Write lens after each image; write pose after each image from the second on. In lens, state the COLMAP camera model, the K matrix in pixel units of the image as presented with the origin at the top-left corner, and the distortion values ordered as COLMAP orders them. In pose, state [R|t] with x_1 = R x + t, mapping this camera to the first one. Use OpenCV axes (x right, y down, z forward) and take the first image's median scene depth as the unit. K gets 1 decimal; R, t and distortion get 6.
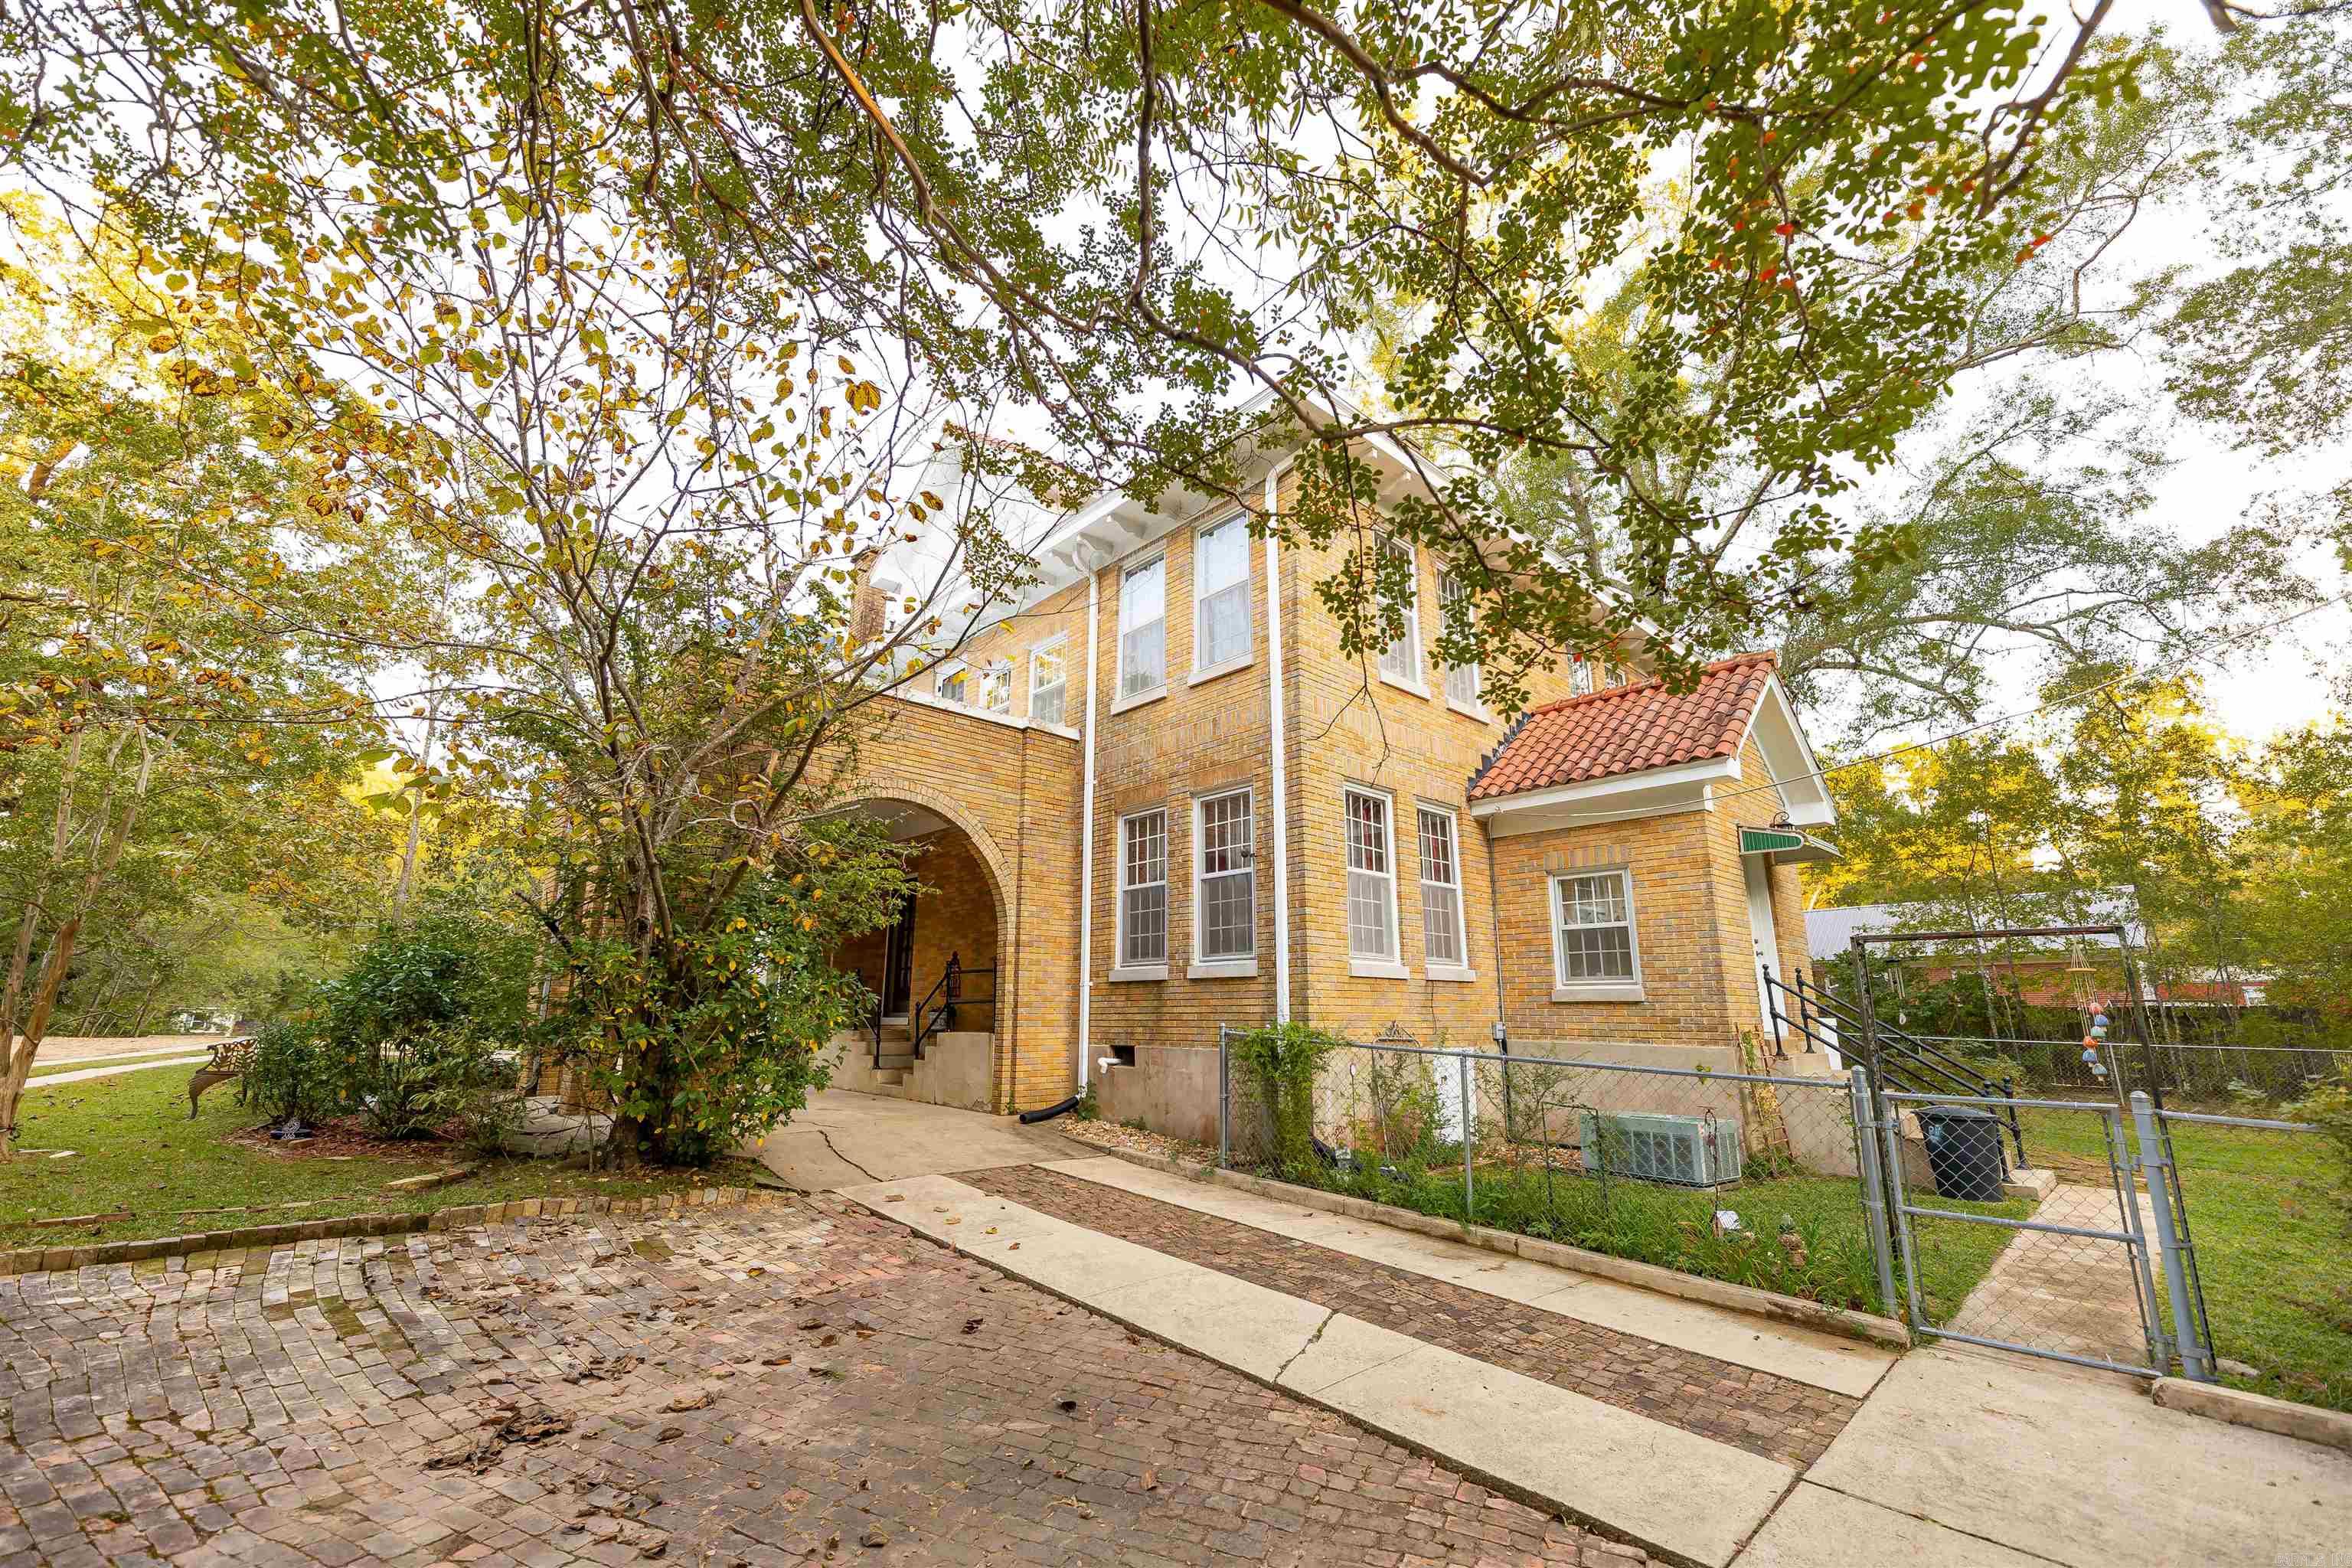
lens RADIAL K [[908.3, 0, 1163.9], [0, 908.3, 791.8], [0, 0, 1]] dist [-0.000127, 0.000079]
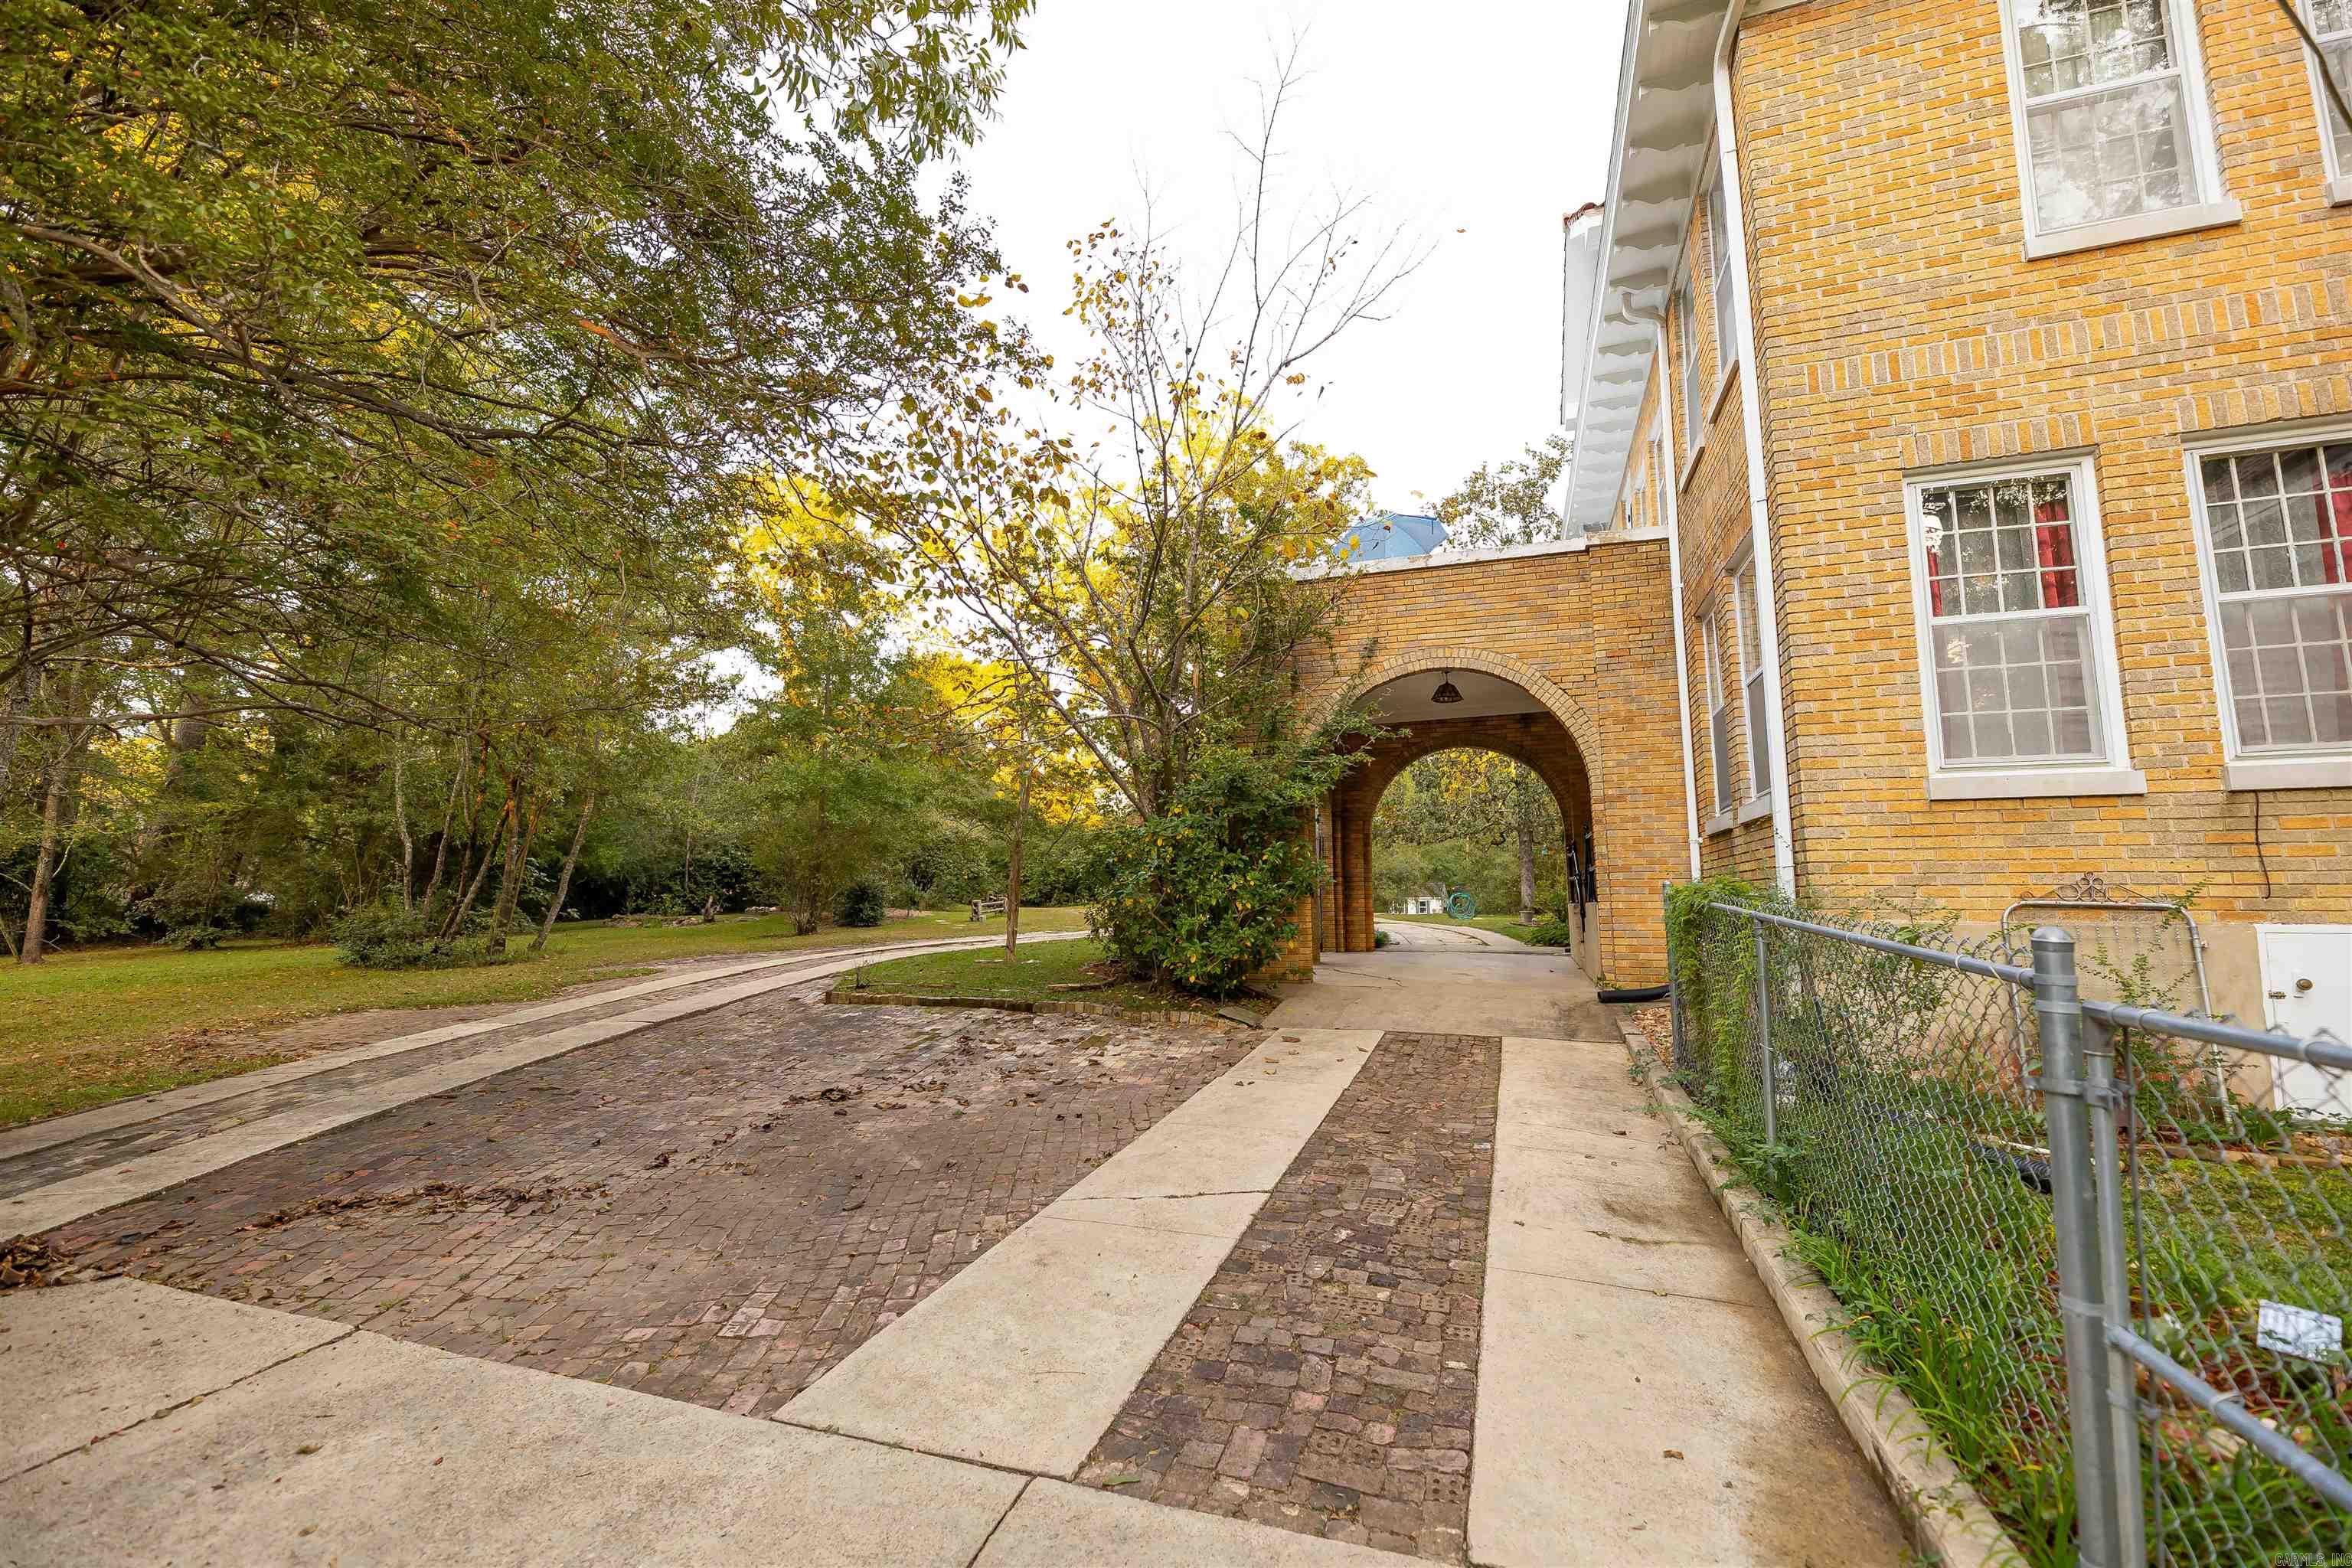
lens RADIAL K [[908.3, 0, 1163.0], [0, 908.3, 786.5], [0, 0, 1]] dist [-0.000127, 0.000079]
pose [[0.496021, -0.109844, -0.861335, 0.906690], [0.205172, 0.978703, -0.006659, 0.182440], [0.843723, -0.173419, 0.507994, 0.541054]]
